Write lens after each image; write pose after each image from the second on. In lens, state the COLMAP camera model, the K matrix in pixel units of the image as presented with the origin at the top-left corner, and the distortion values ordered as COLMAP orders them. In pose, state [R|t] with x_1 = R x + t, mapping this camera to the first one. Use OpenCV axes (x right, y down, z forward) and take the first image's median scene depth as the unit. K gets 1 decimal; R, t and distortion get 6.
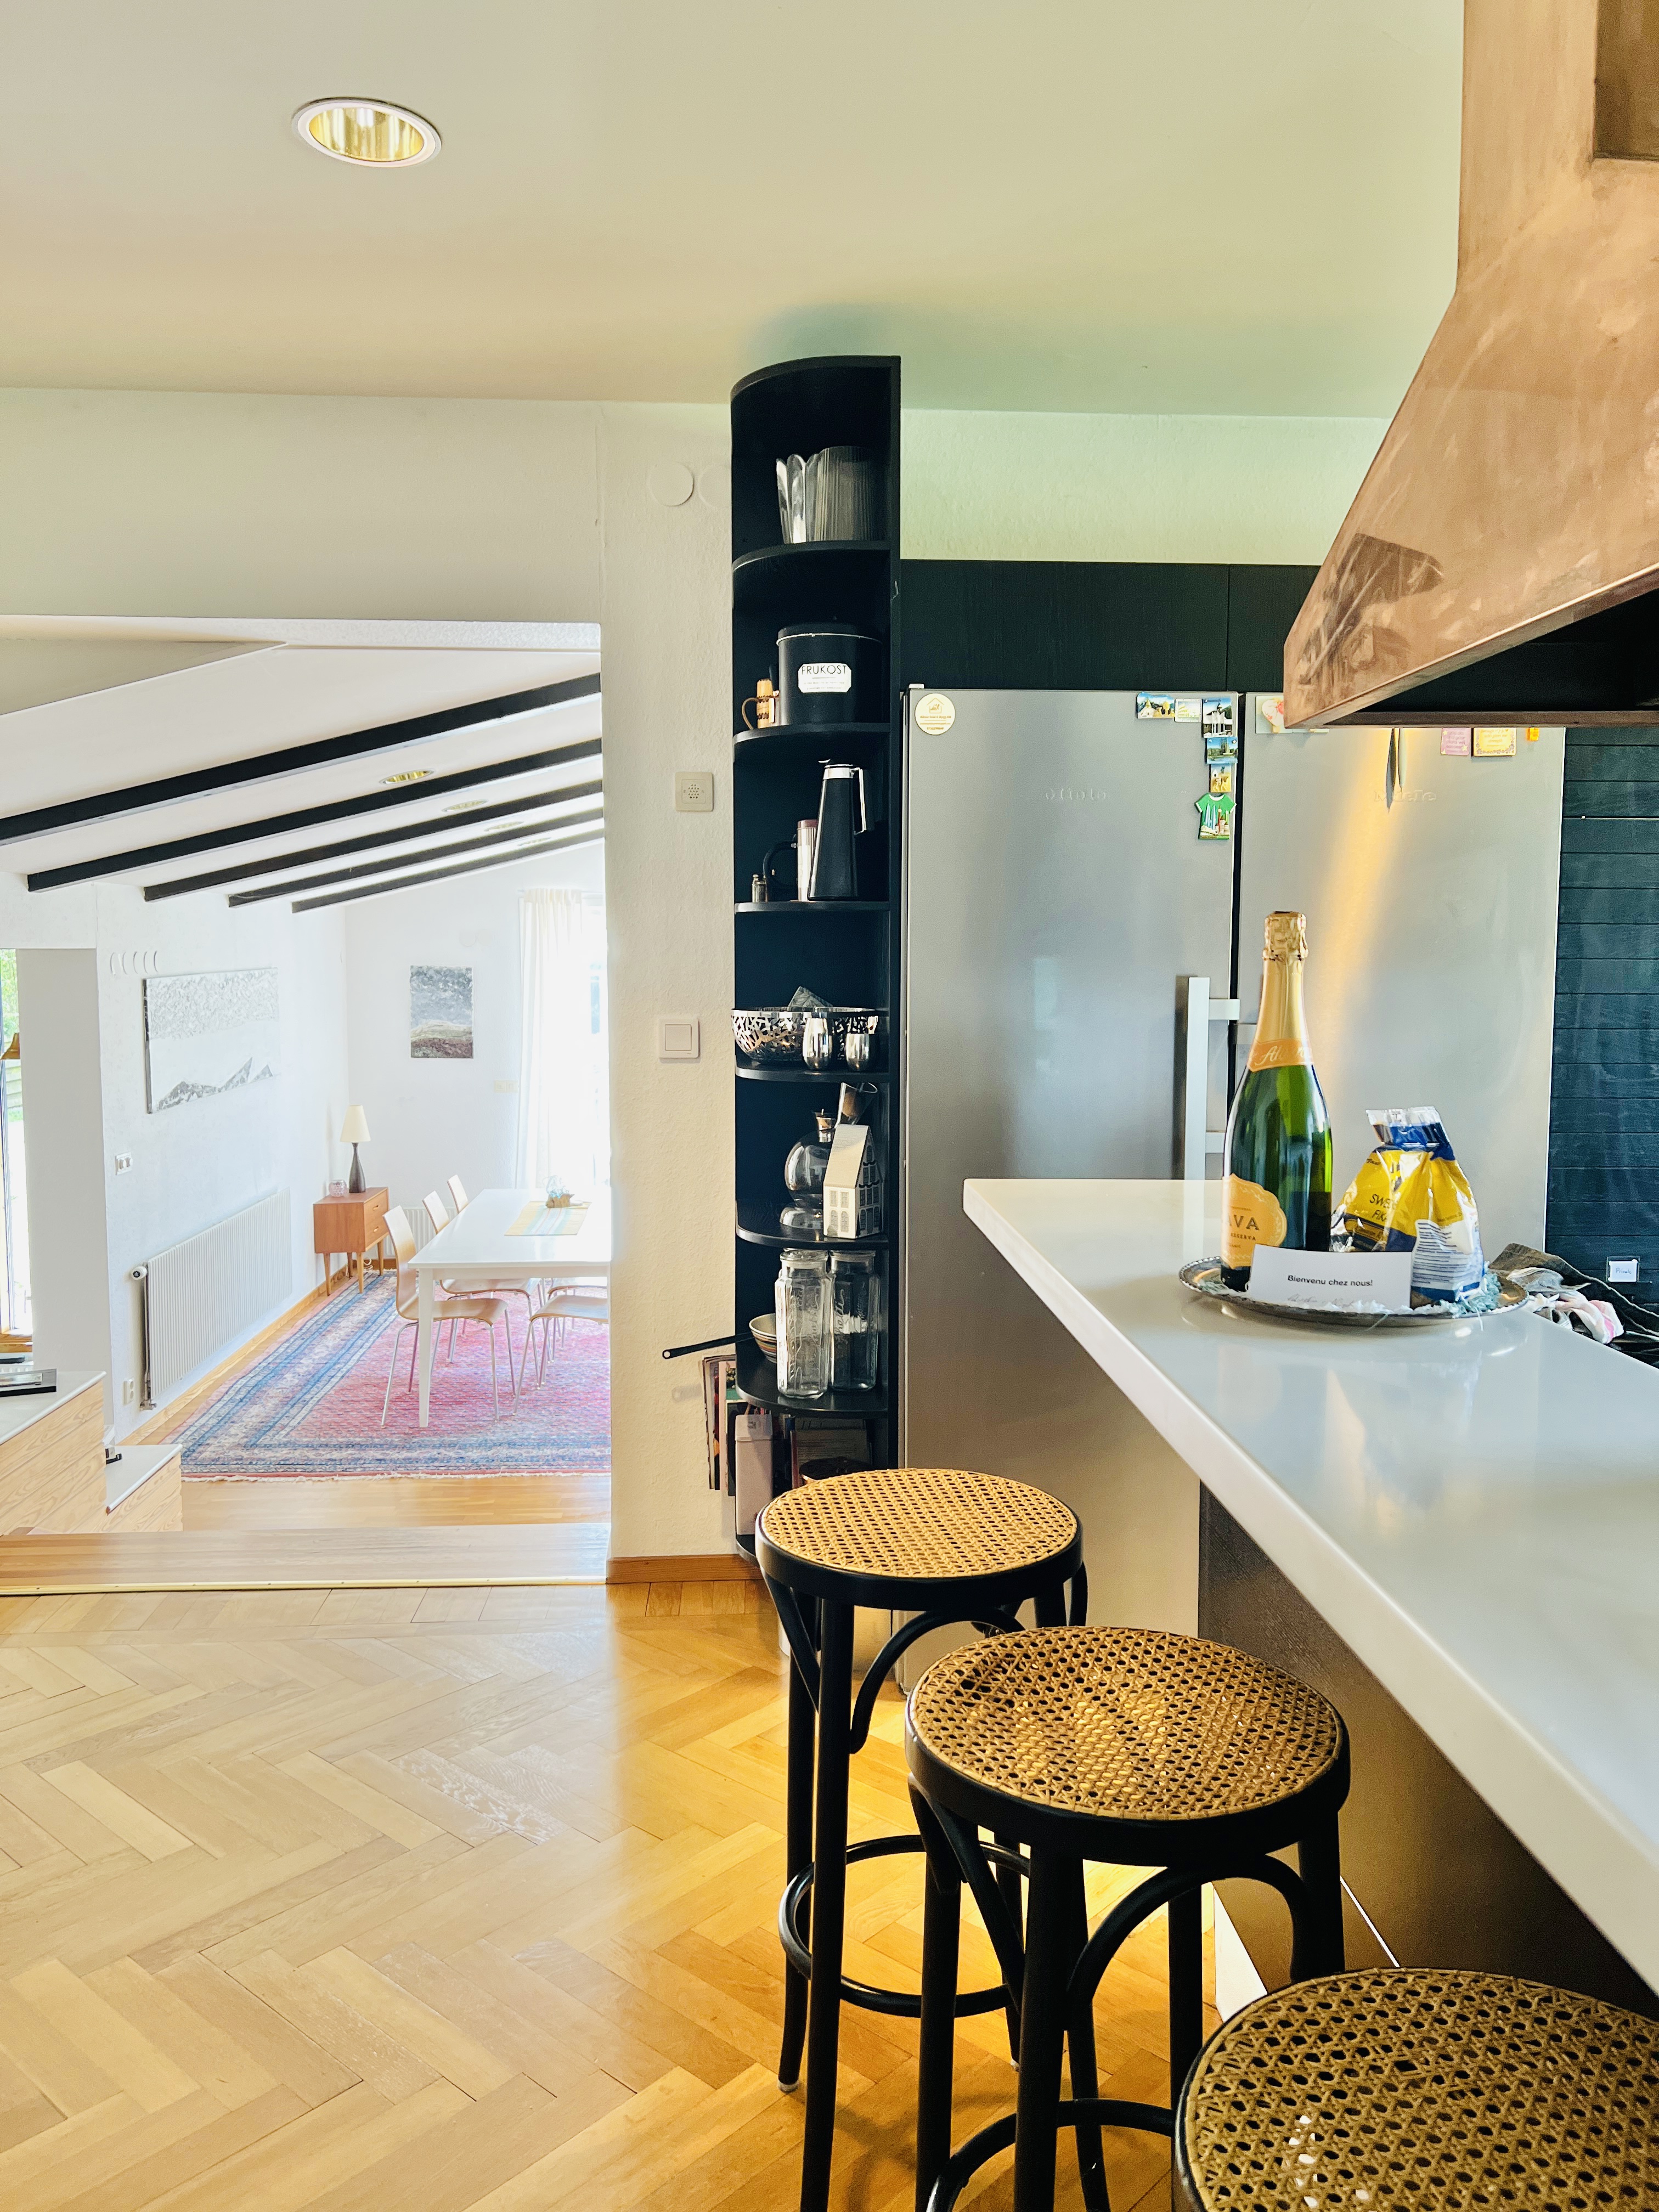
lens RADIAL K [[1674.9, 0, 834.0], [0, 1674.9, 1122.3], [0, 0, 1]] dist [0.032935, -0.048874]
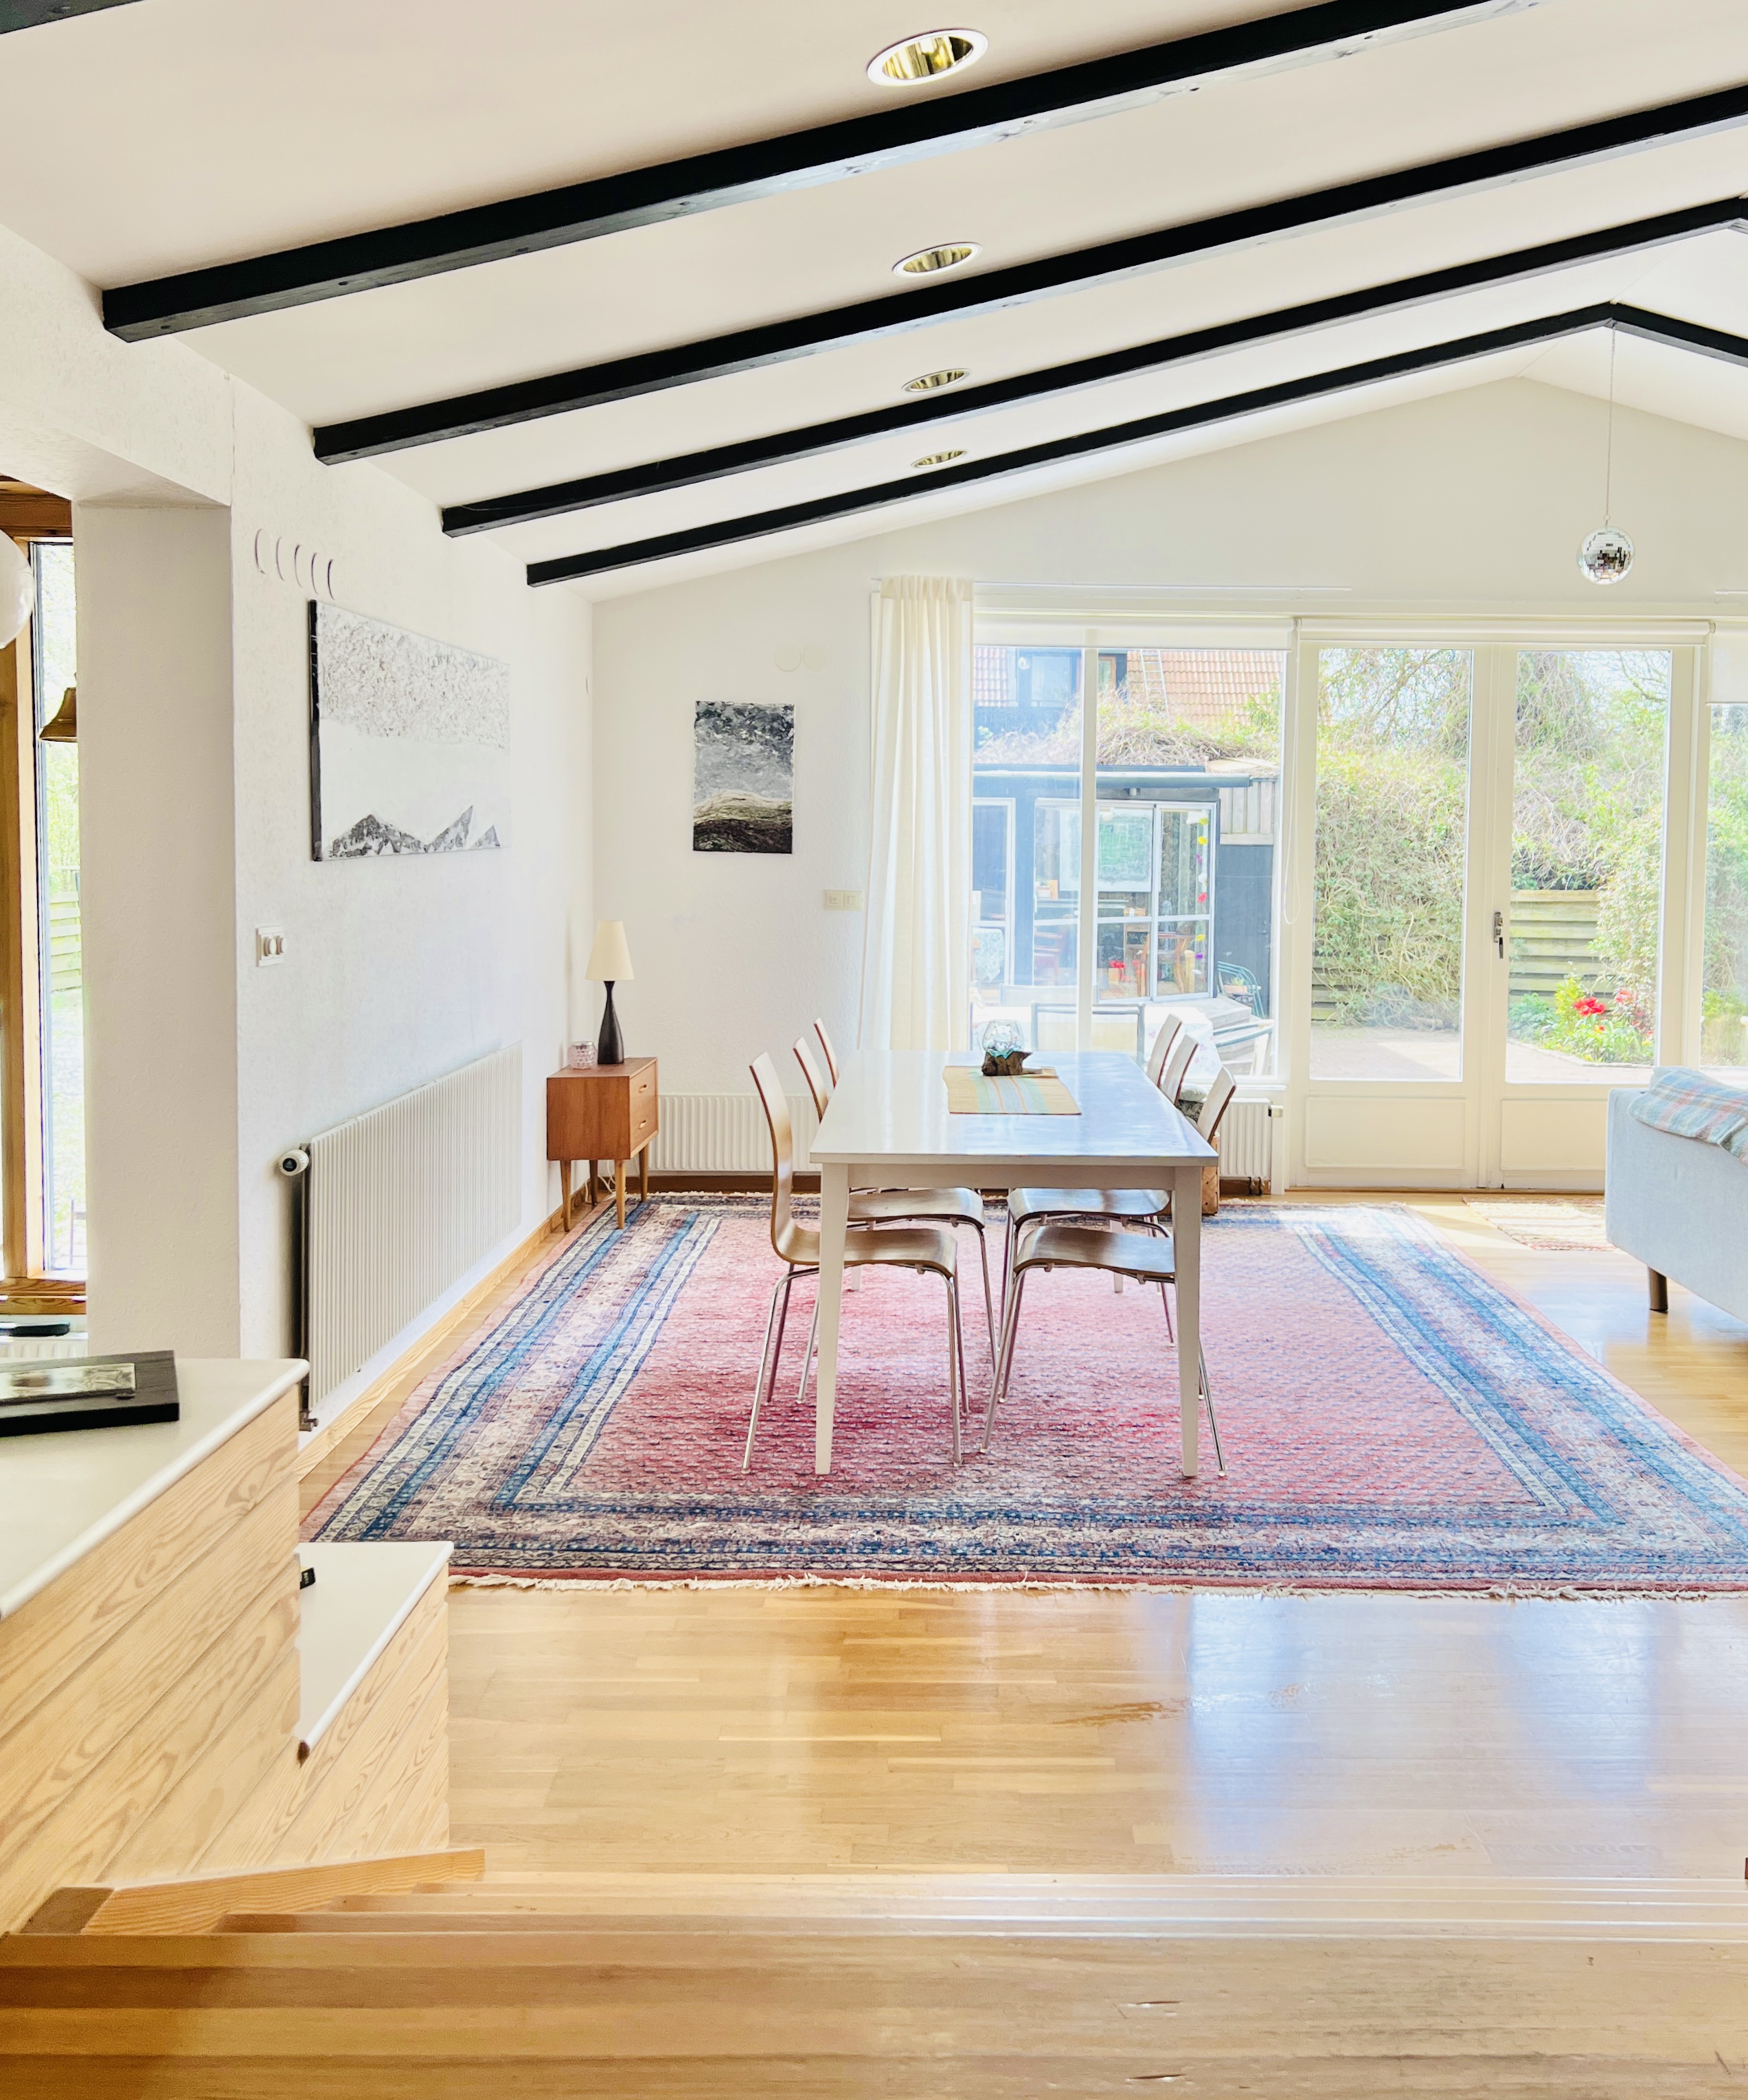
lens RADIAL K [[1845.5, 0, 869.9], [0, 1845.5, 1037.0], [0, 0, 1]] dist [0.034967, -0.031427]
pose [[0.999198, 0.011876, -0.038235, -0.200972], [-0.012884, 0.999574, -0.026206, 0.059034], [0.037907, 0.026678, 0.998925, 0.409377]]
